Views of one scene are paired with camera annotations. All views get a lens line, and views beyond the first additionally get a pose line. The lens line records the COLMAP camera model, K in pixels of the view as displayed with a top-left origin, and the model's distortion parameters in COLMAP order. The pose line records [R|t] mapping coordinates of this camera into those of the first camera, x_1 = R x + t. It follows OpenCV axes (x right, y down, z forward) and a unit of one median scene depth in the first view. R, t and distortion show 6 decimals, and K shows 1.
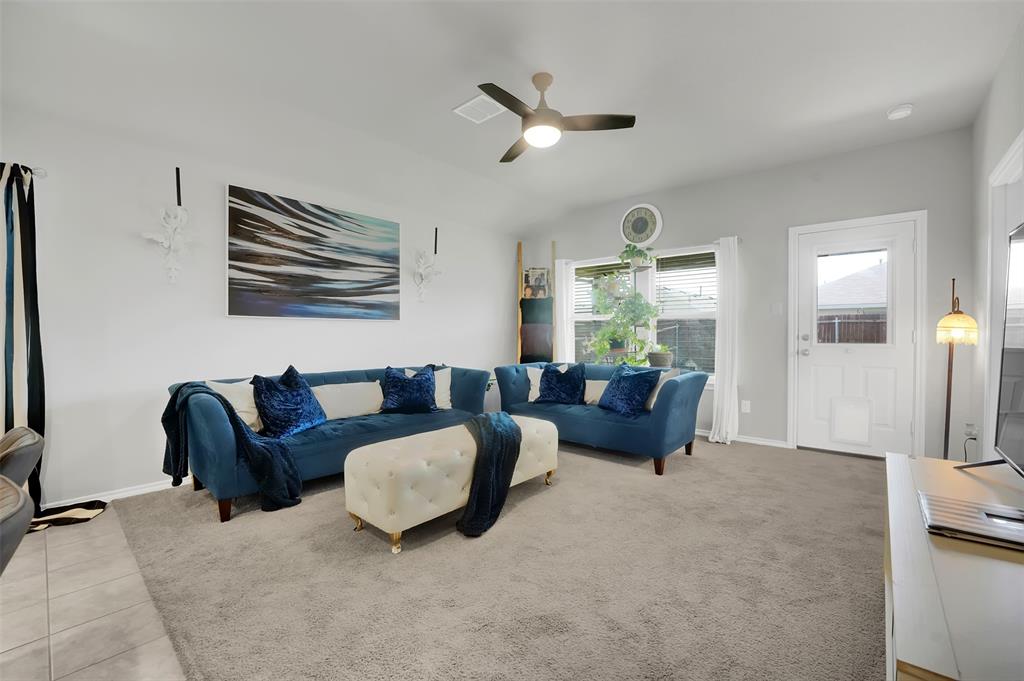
lens RADIAL K [[417.6, 0, 511.4], [0, 417.6, 345.6], [0, 0, 1]] dist [-0.025960, -0.000453]
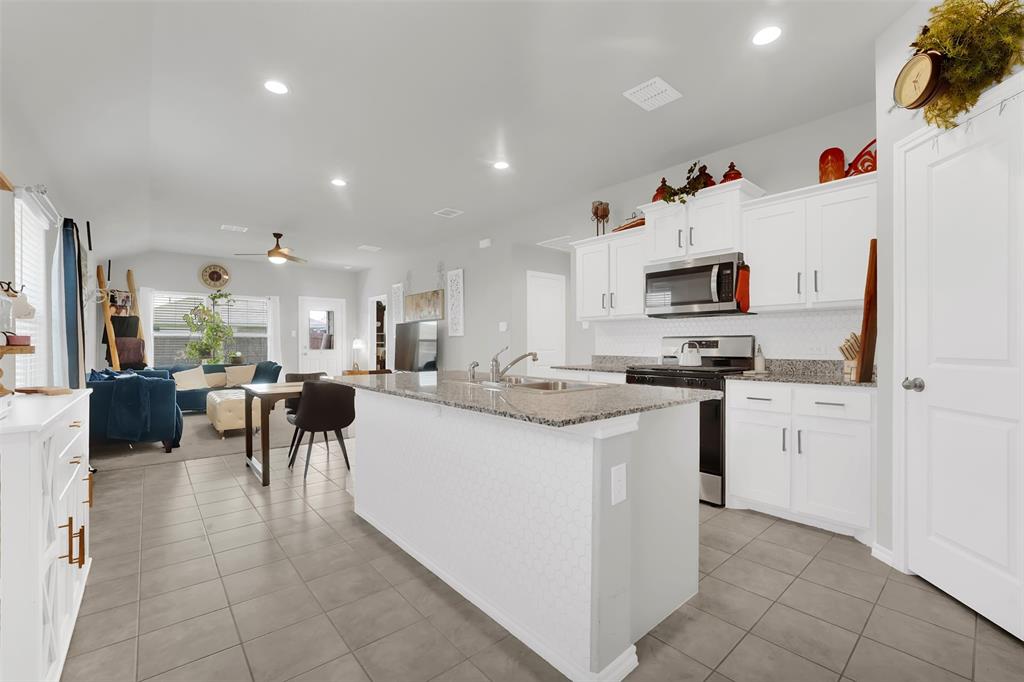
lens RADIAL K [[417.6, 0, 506.7], [0, 417.6, 342.3], [0, 0, 1]] dist [-0.025960, -0.000453]
pose [[0.125754, 0.003198, 0.992056, -0.973518], [0.023184, 0.999712, -0.006161, -0.005163], [-0.991790, 0.023774, 0.125644, -0.247194]]
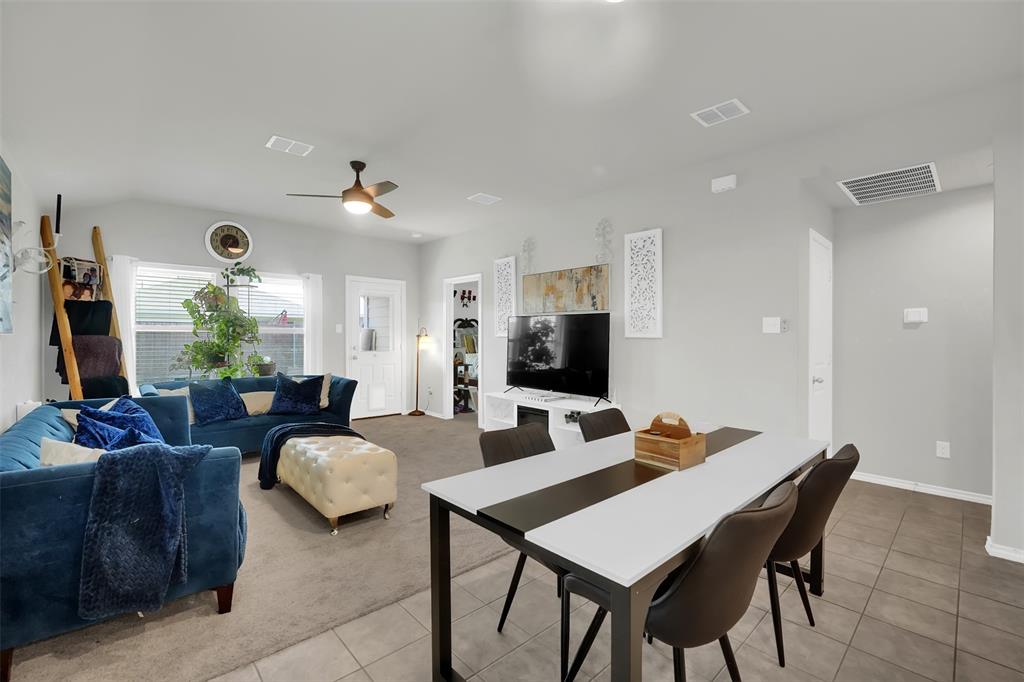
lens RADIAL K [[445.0, 0, 522.7], [0, 445.0, 341.2], [0, 0, 1]] dist [-0.022261, 0.001014]
pose [[0.094184, -0.010646, 0.995498, -0.641386], [0.015798, 0.999833, 0.009197, -0.036367], [-0.995429, 0.014861, 0.094336, 0.153978]]
